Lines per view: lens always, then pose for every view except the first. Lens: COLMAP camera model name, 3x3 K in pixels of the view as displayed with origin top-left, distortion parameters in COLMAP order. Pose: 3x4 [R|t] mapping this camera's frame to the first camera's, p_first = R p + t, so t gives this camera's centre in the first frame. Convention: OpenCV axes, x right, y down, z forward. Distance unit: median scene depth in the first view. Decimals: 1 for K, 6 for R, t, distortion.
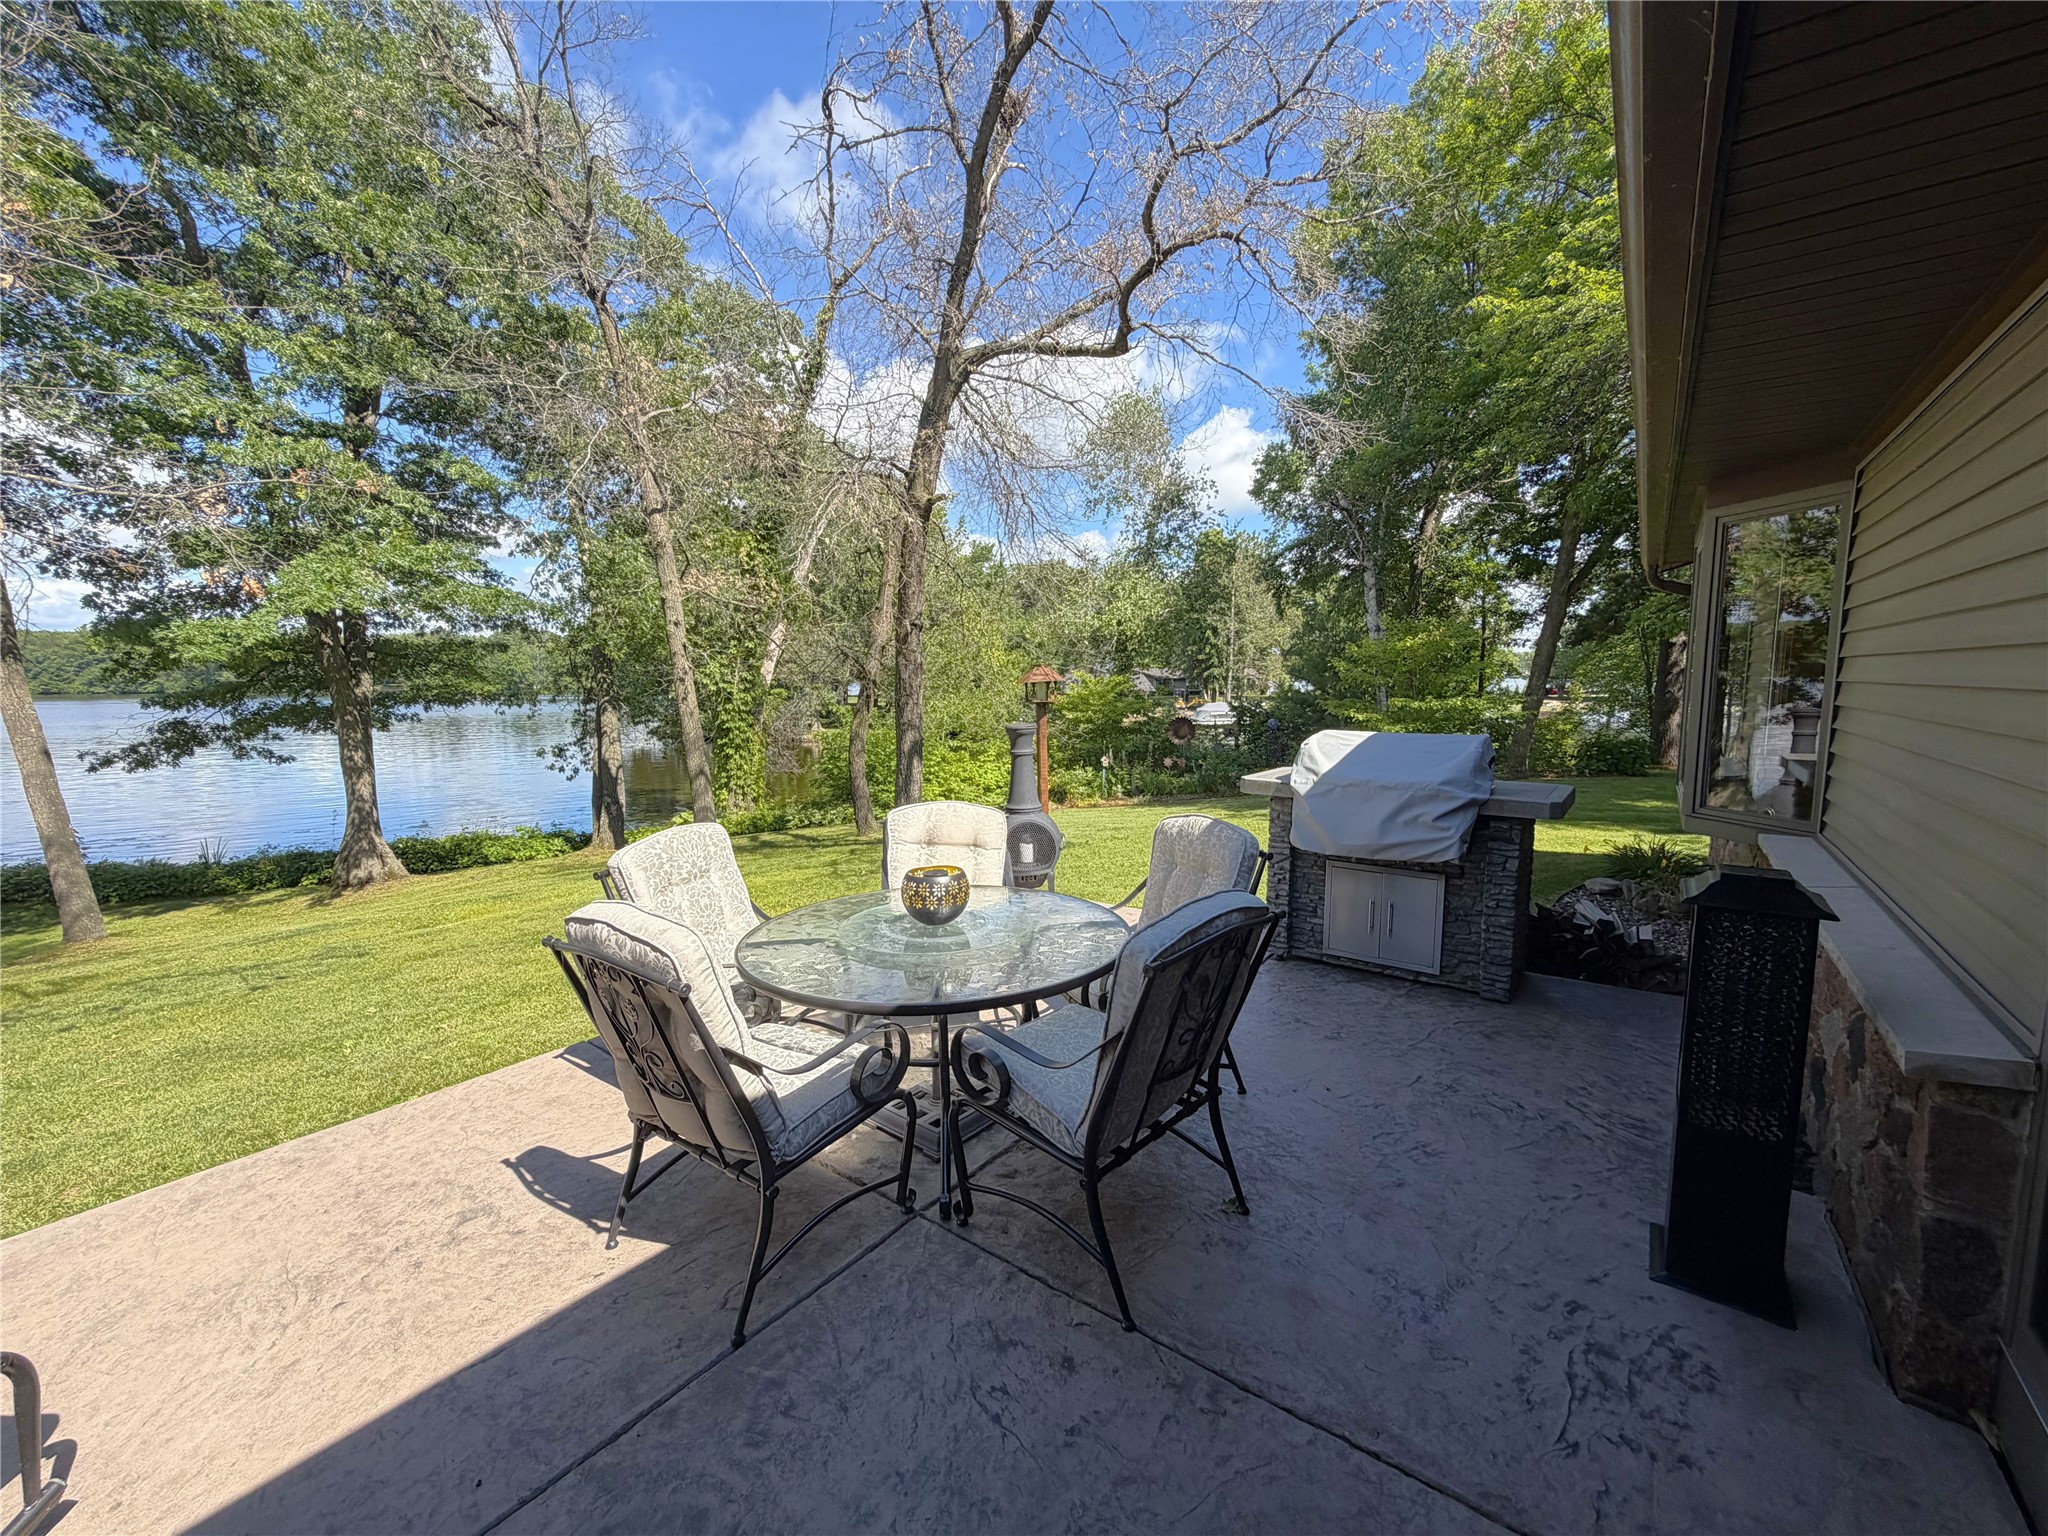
lens RADIAL K [[810.4, 0, 1018.5], [0, 810.4, 774.7], [0, 0, 1]] dist [-0.000367, -0.002438]
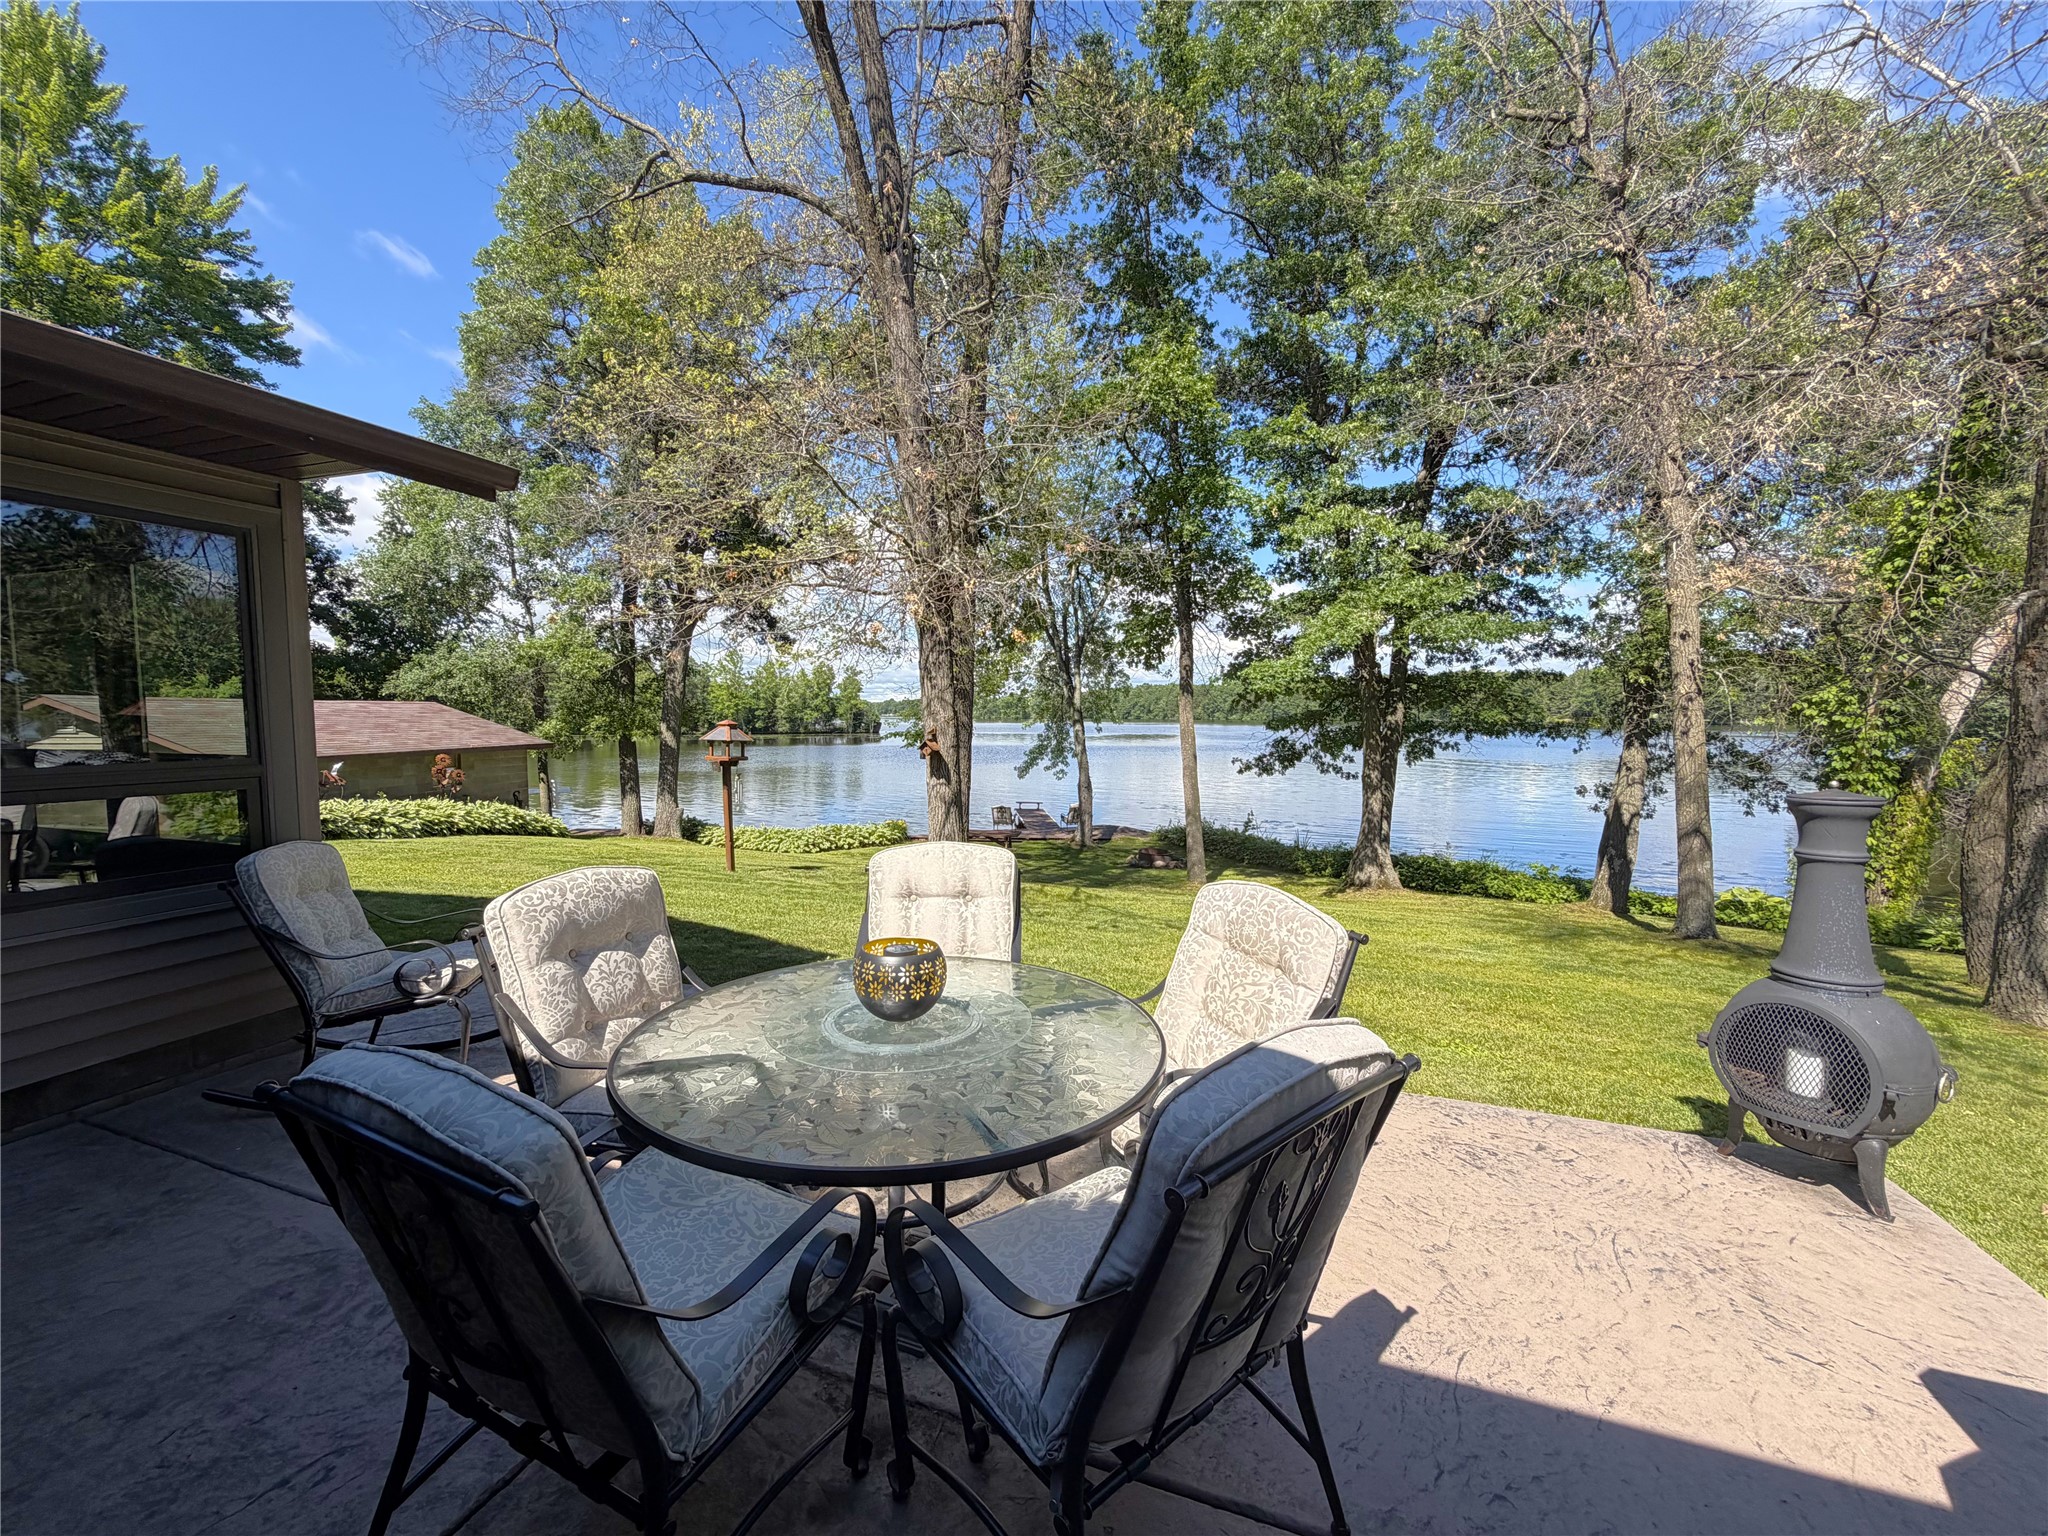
lens RADIAL K [[810.4, 0, 1018.5], [0, 810.4, 774.7], [0, 0, 1]] dist [-0.000367, -0.002438]
pose [[0.320249, 0.073118, -0.944508, 0.101716], [-0.114044, 0.992742, 0.038184, -0.010513], [0.940444, 0.095487, 0.326263, 0.143903]]
